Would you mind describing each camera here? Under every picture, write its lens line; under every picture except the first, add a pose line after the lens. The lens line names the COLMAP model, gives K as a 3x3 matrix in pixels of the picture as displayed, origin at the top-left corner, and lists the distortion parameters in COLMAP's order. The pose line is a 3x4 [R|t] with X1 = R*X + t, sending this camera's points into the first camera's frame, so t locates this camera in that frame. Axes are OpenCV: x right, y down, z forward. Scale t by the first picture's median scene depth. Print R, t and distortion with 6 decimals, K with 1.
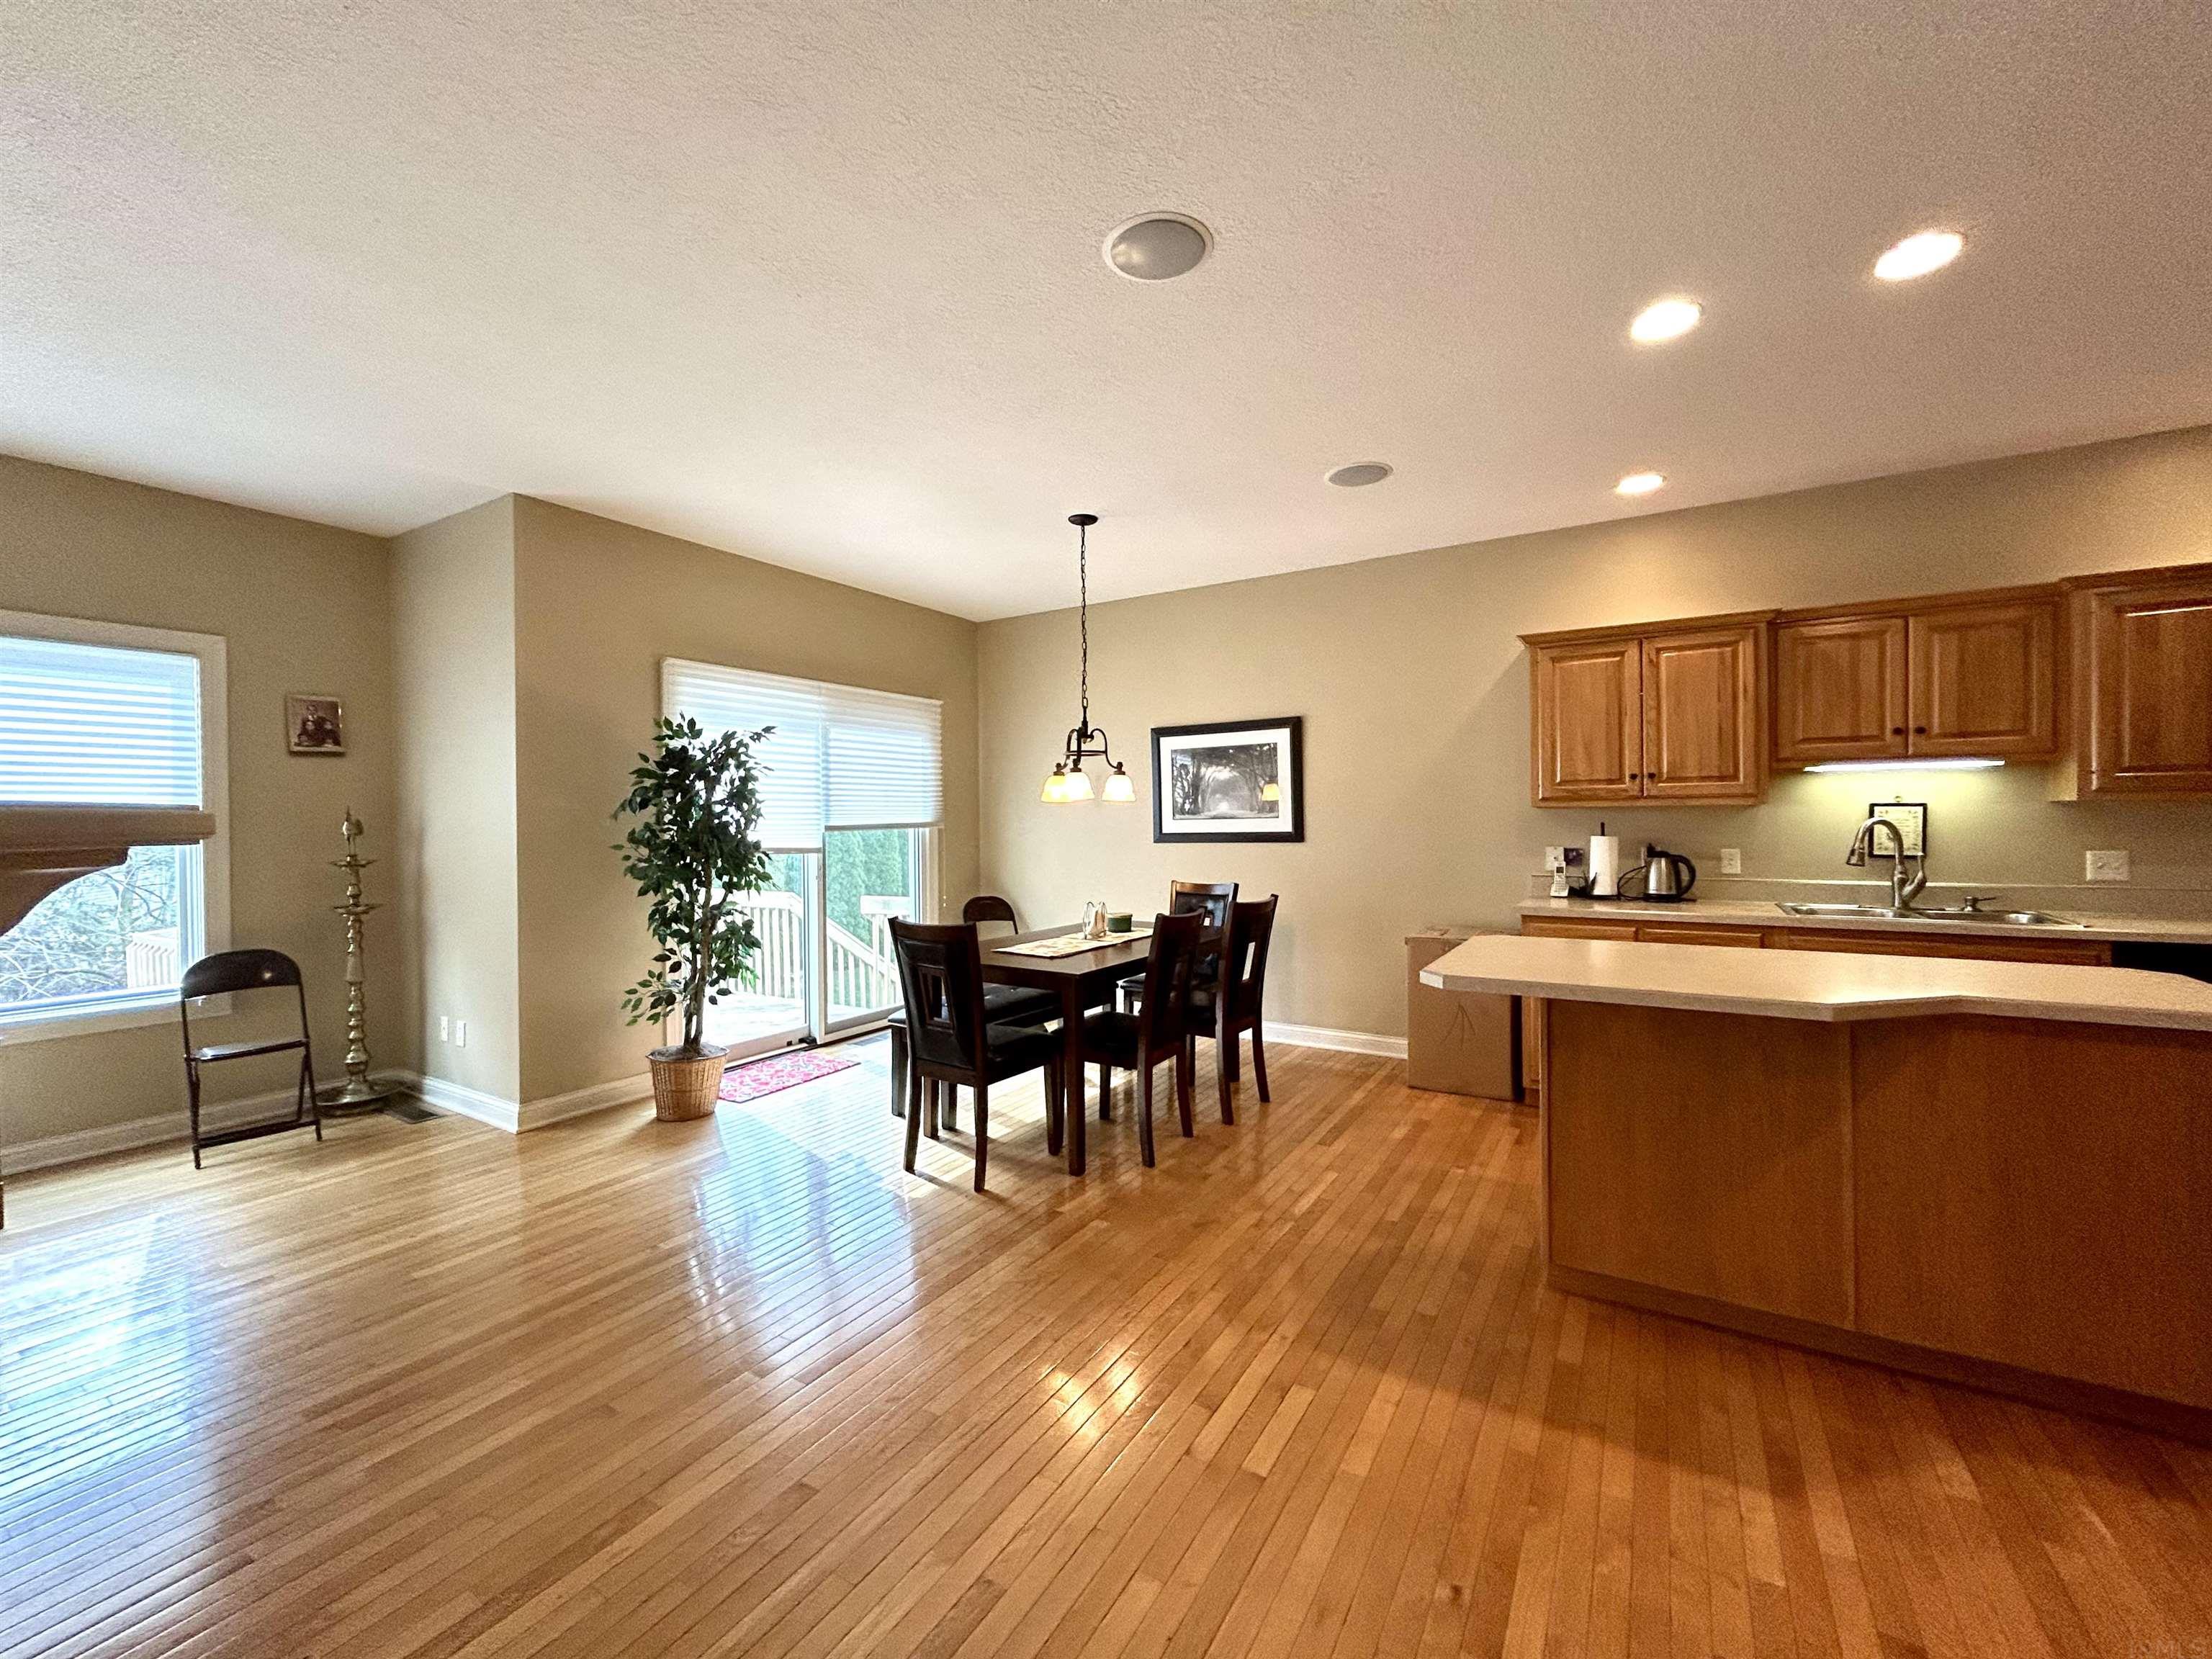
lens RADIAL K [[891.5, 0, 1099.6], [0, 891.5, 820.4], [0, 0, 1]] dist [-0.000917, -0.000066]
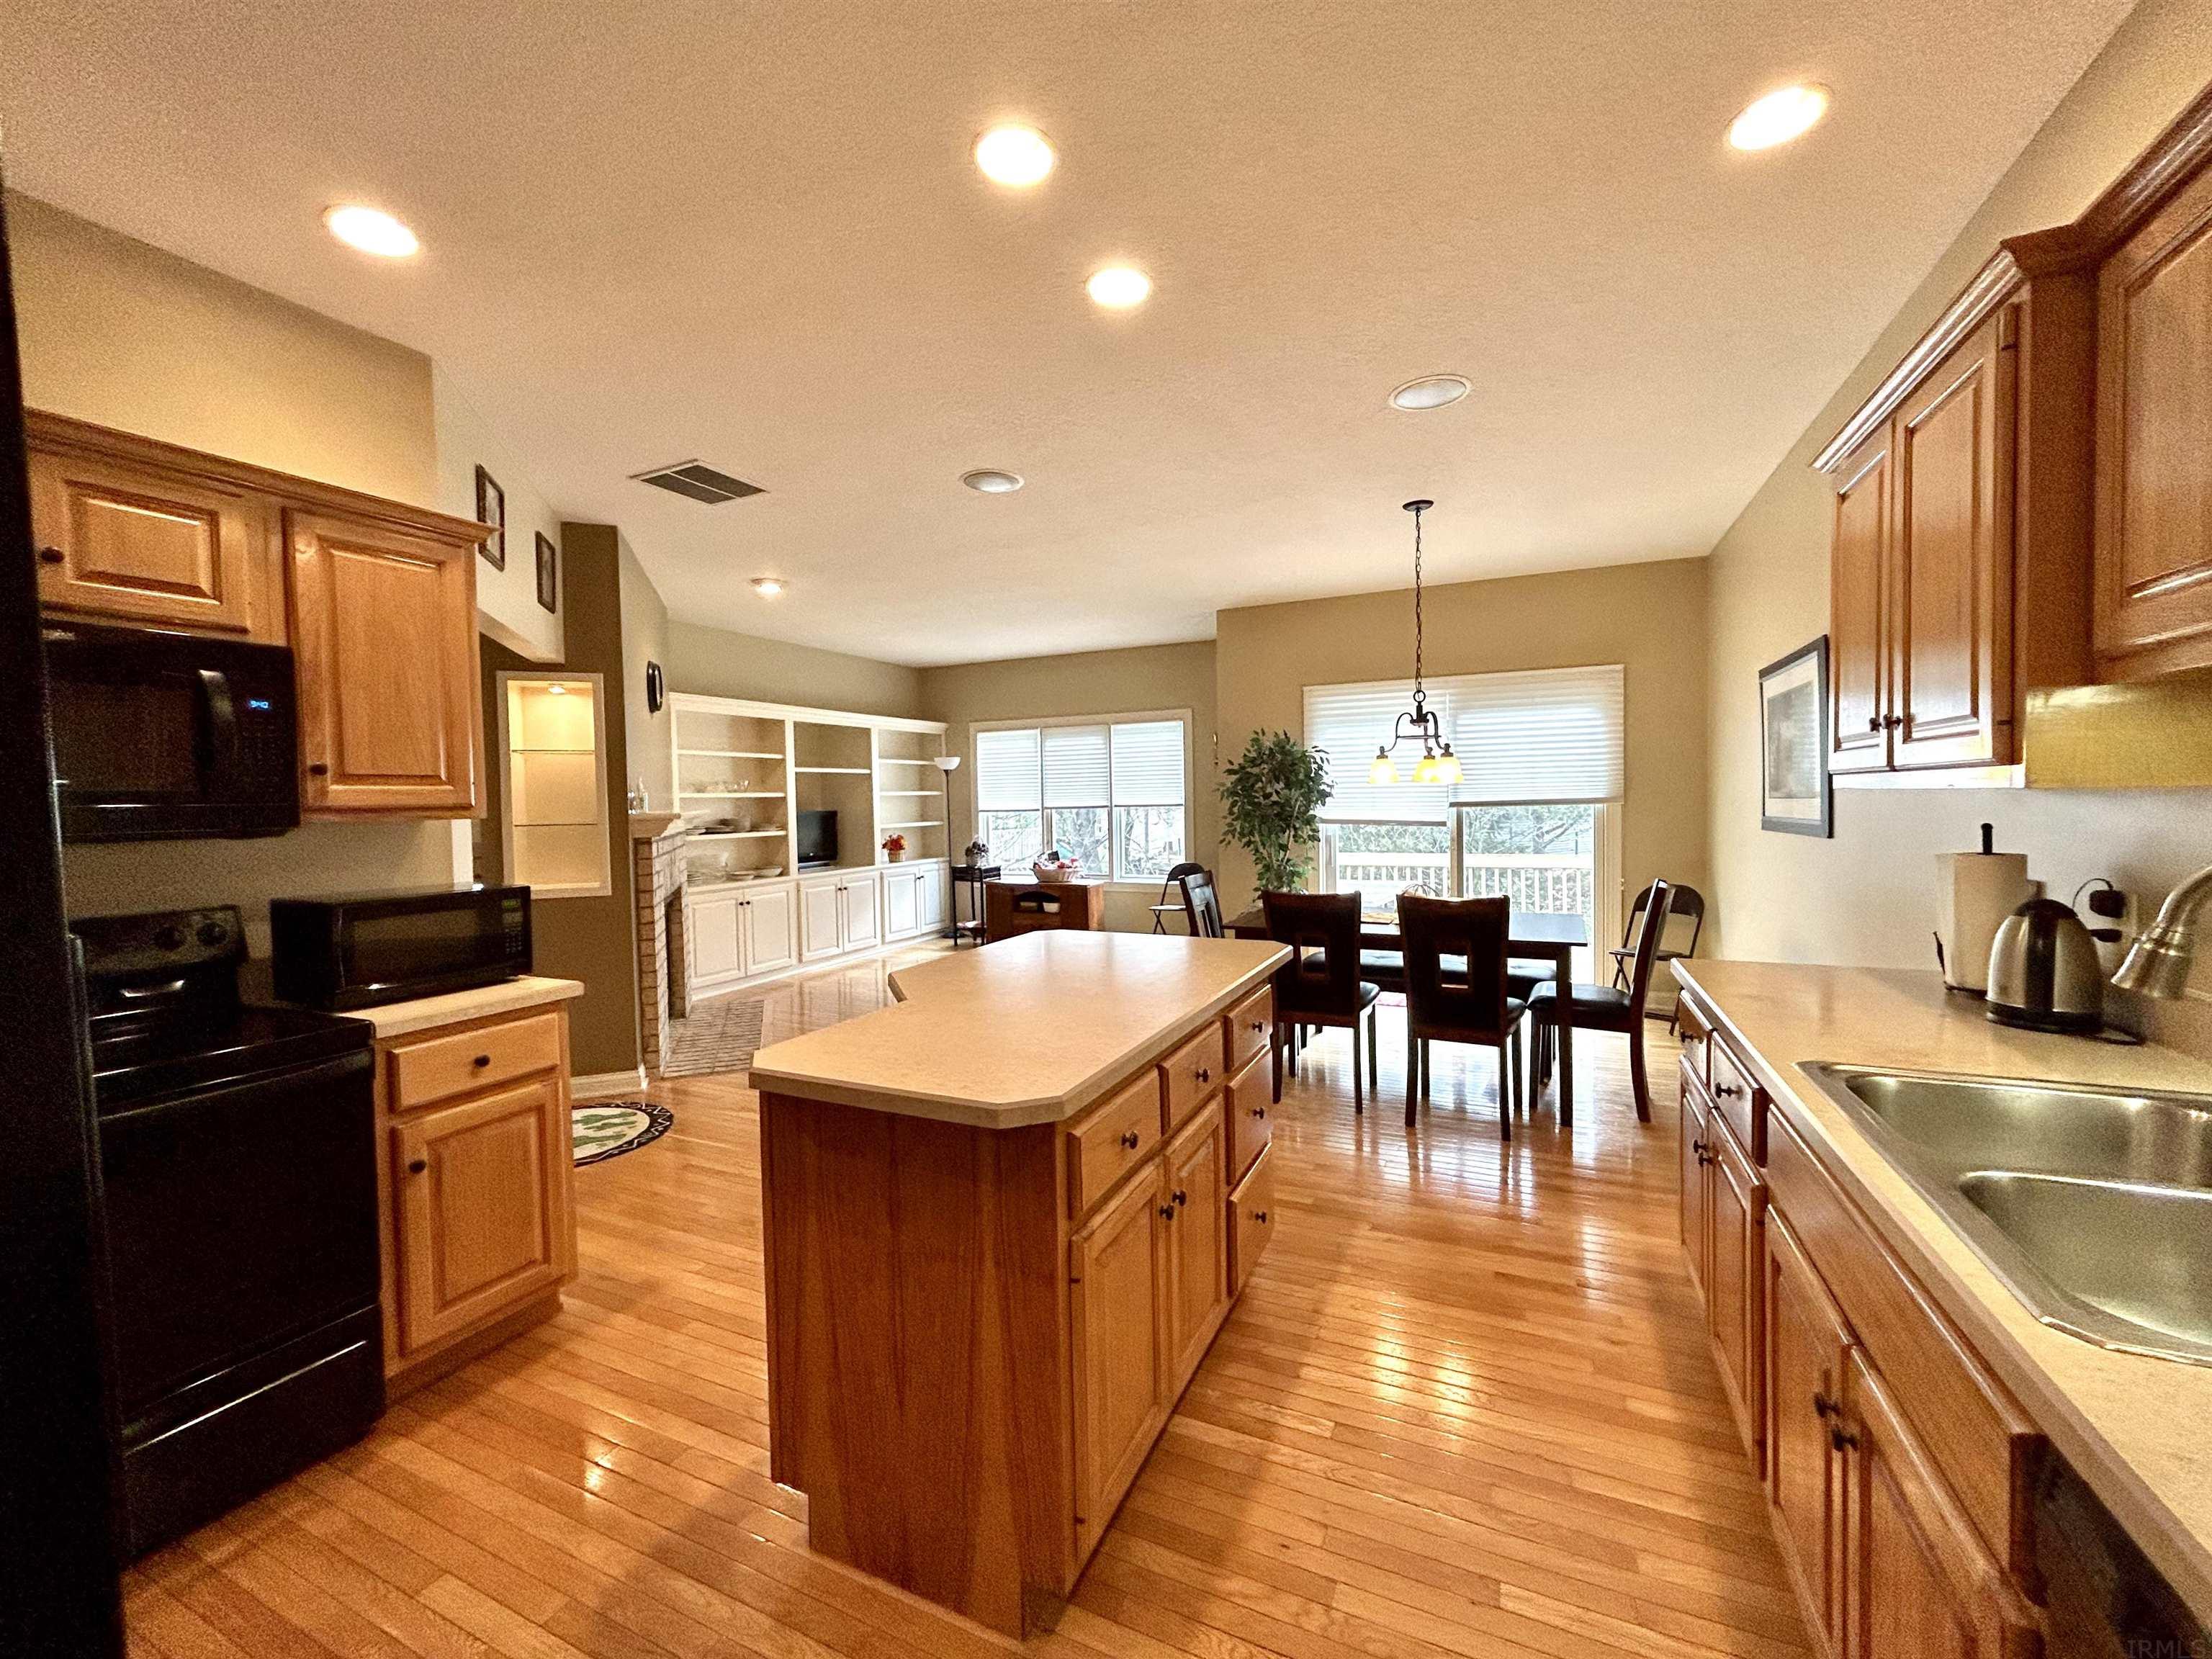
lens RADIAL K [[891.5, 0, 1108.9], [0, 891.5, 830.3], [0, 0, 1]] dist [-0.000917, -0.000066]
pose [[0.120239, 0.042165, -0.991849, 0.989185], [0.019433, 0.998806, 0.044817, -0.022719], [0.992555, -0.024663, 0.119276, 0.545308]]
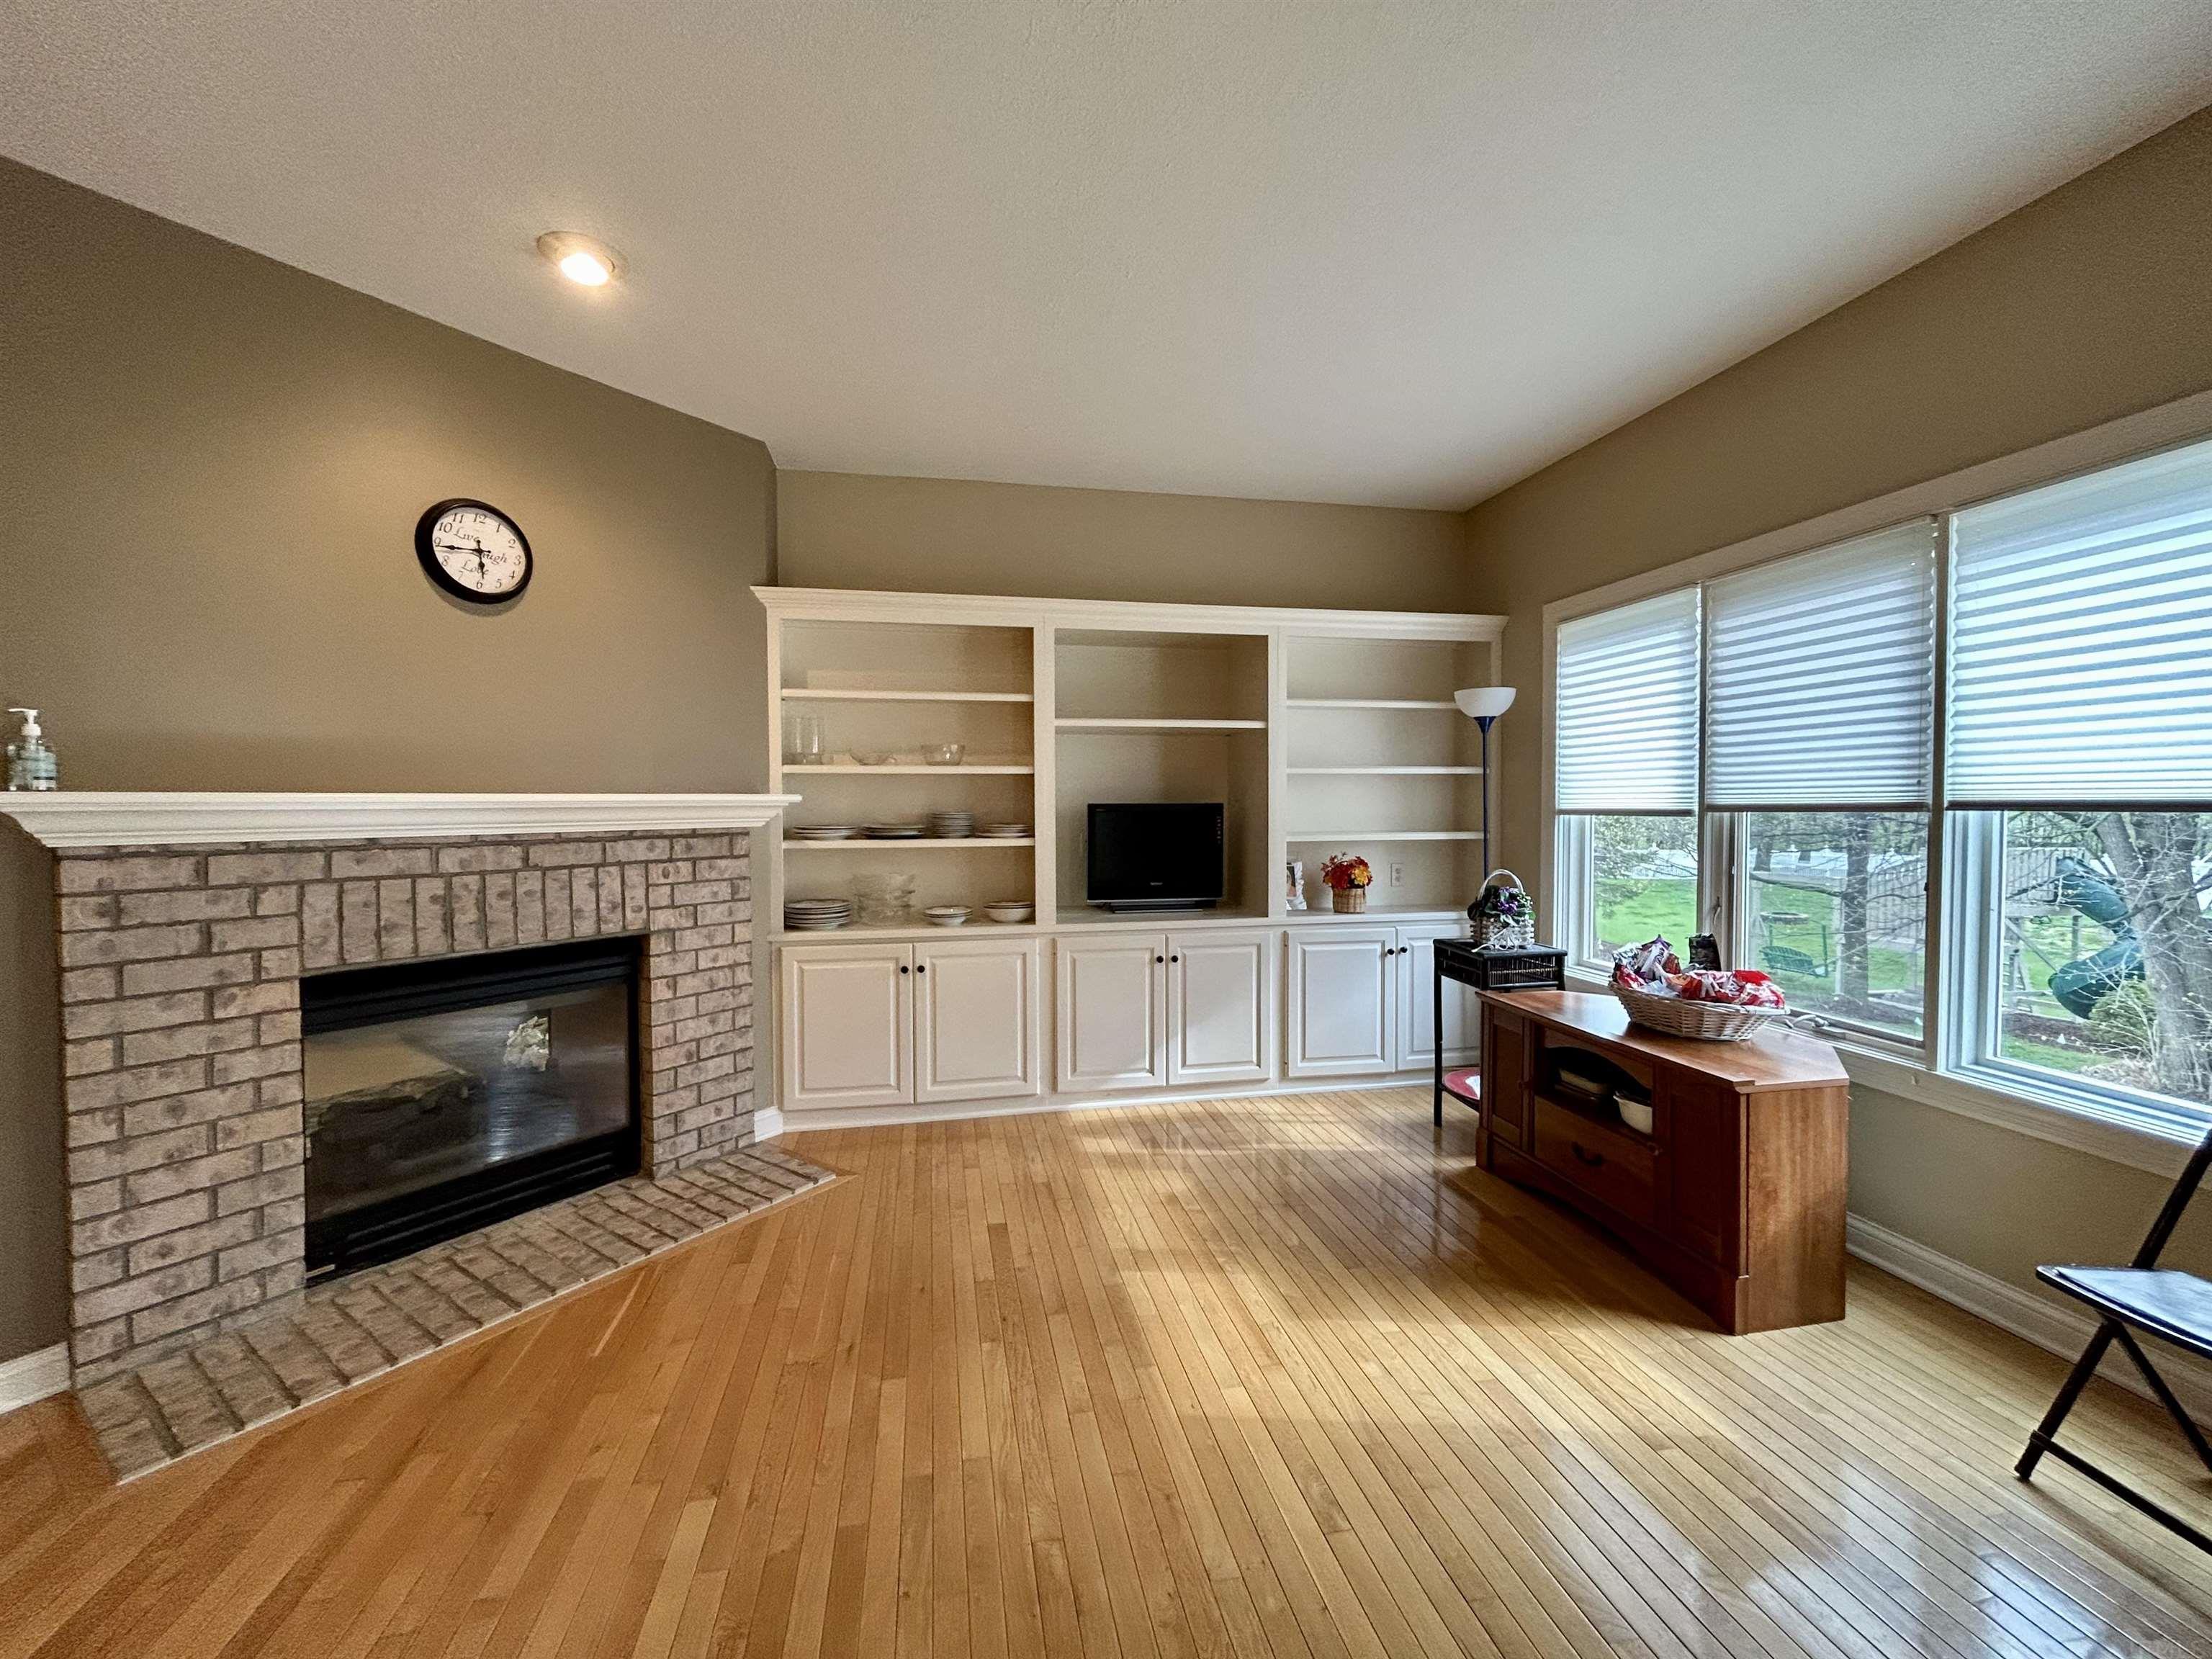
lens RADIAL K [[891.5, 0, 1094.1], [0, 891.5, 831.8], [0, 0, 1]] dist [-0.000917, -0.000066]
pose [[-0.737056, 0.033218, -0.675014, -0.261074], [0.012499, 0.999291, 0.035528, 0.004667], [0.675716, 0.017750, -0.736949, 0.852164]]
